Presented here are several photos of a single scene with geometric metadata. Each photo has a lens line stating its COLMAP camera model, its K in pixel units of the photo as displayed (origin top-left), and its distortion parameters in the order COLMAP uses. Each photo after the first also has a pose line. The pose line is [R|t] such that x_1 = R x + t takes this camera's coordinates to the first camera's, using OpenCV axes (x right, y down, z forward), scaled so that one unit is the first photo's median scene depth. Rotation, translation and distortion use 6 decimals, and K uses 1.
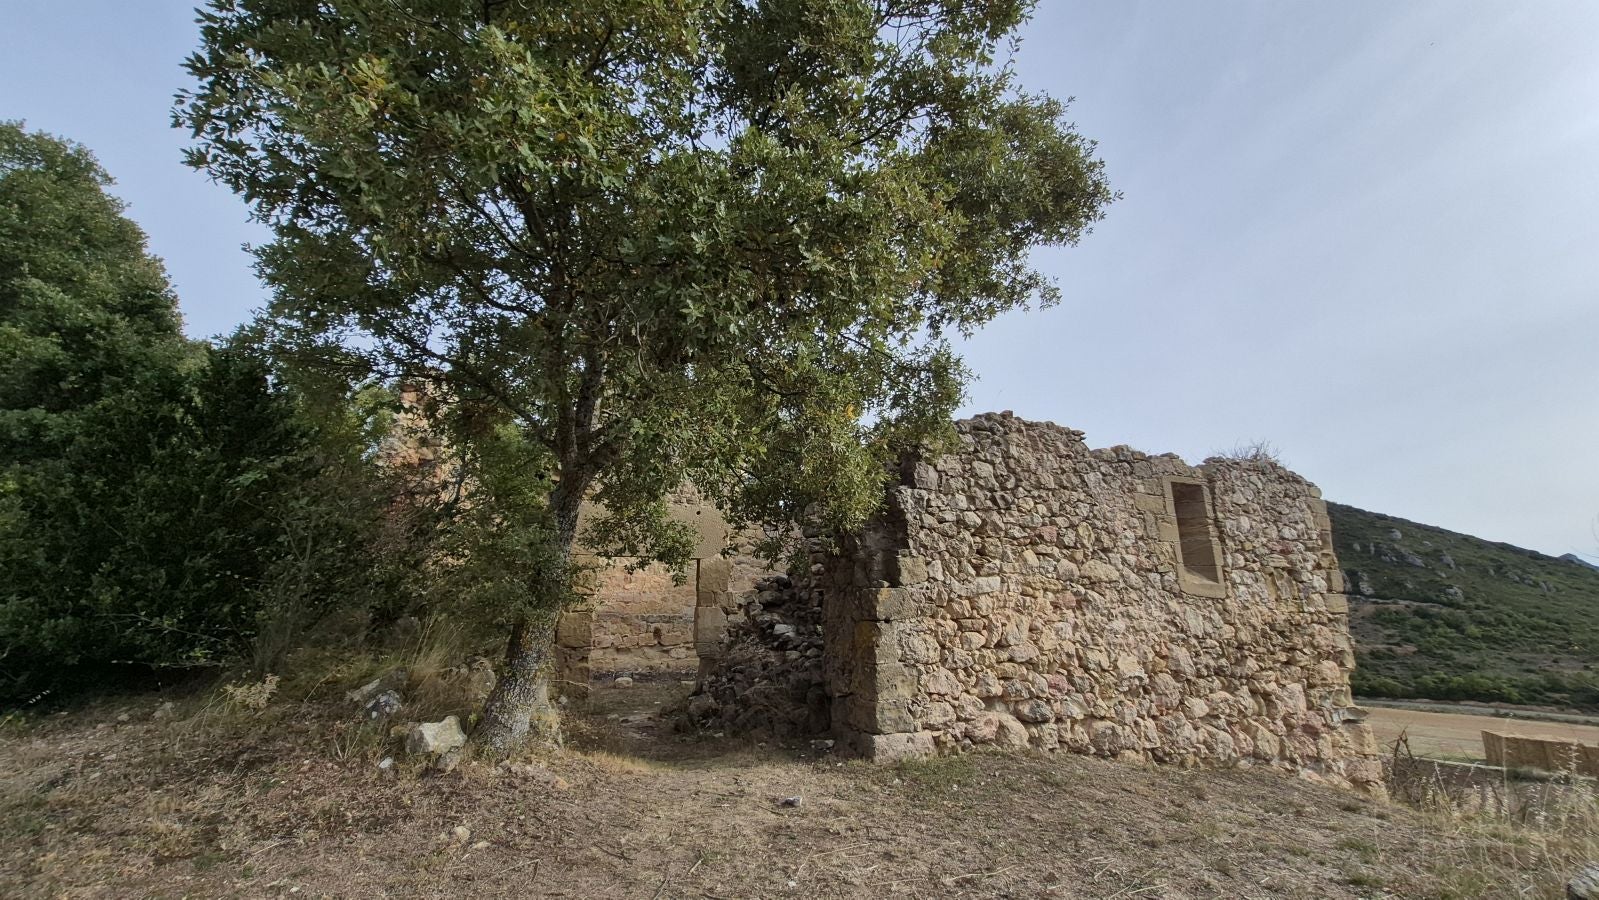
lens RADIAL K [[630.6, 0, 806.2], [0, 630.6, 439.5], [0, 0, 1]] dist [0.010956, -0.000079]
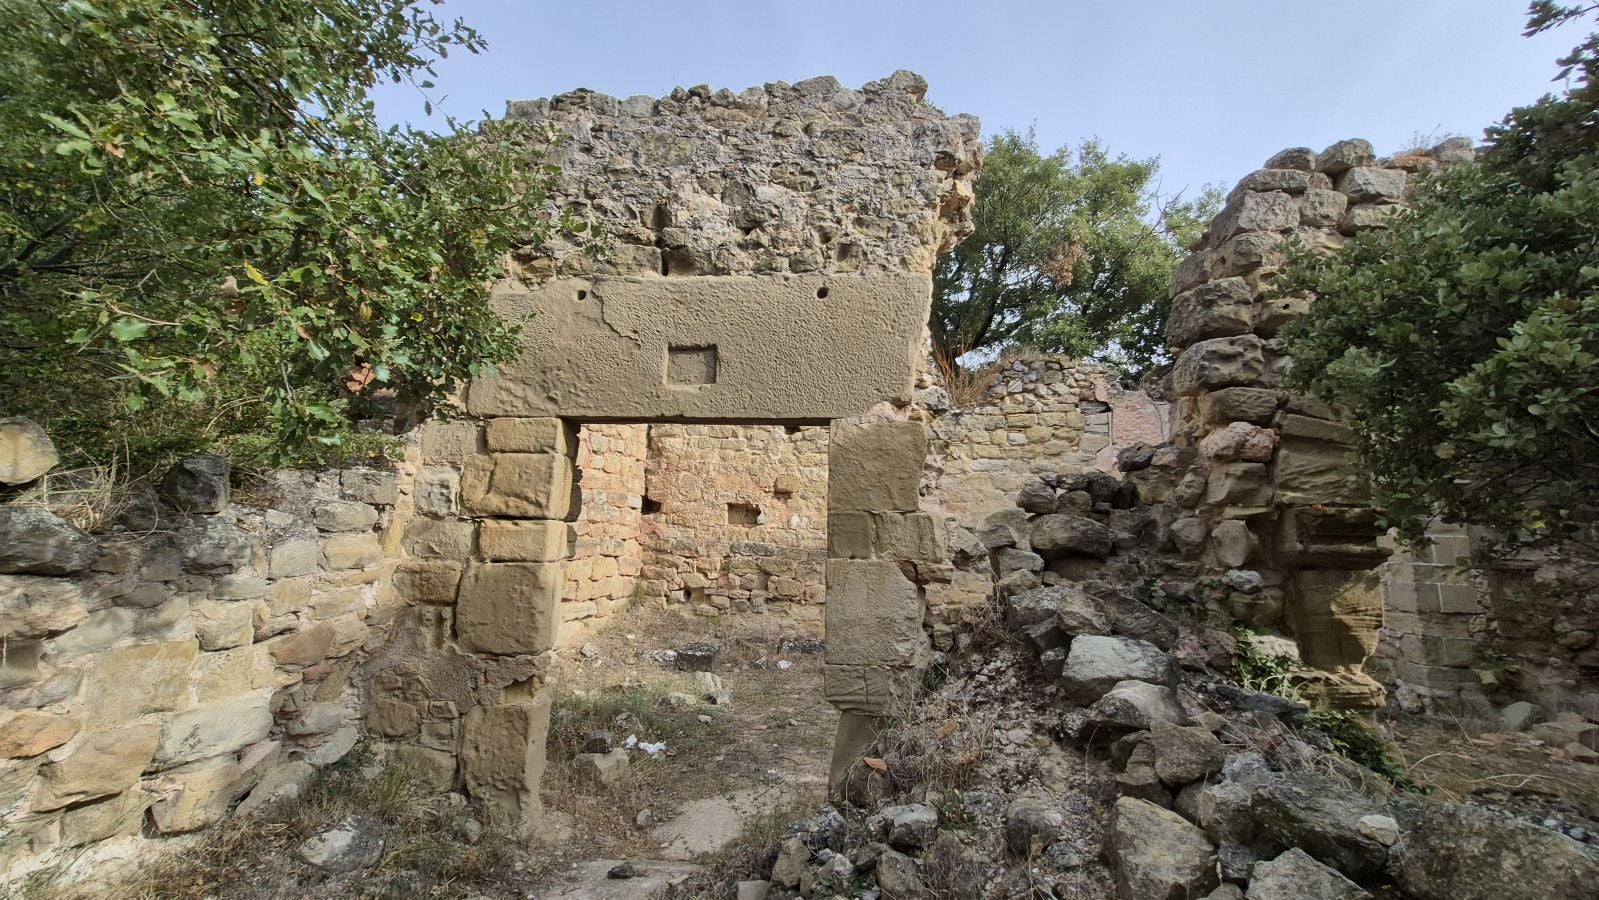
lens RADIAL K [[630.6, 0, 806.2], [0, 630.6, 439.5], [0, 0, 1]] dist [0.010956, -0.000079]
pose [[0.870994, -0.052326, -0.488499, -0.012335], [0.103891, 0.991443, 0.079040, 0.170578], [0.480184, -0.119594, 0.868977, 0.690891]]
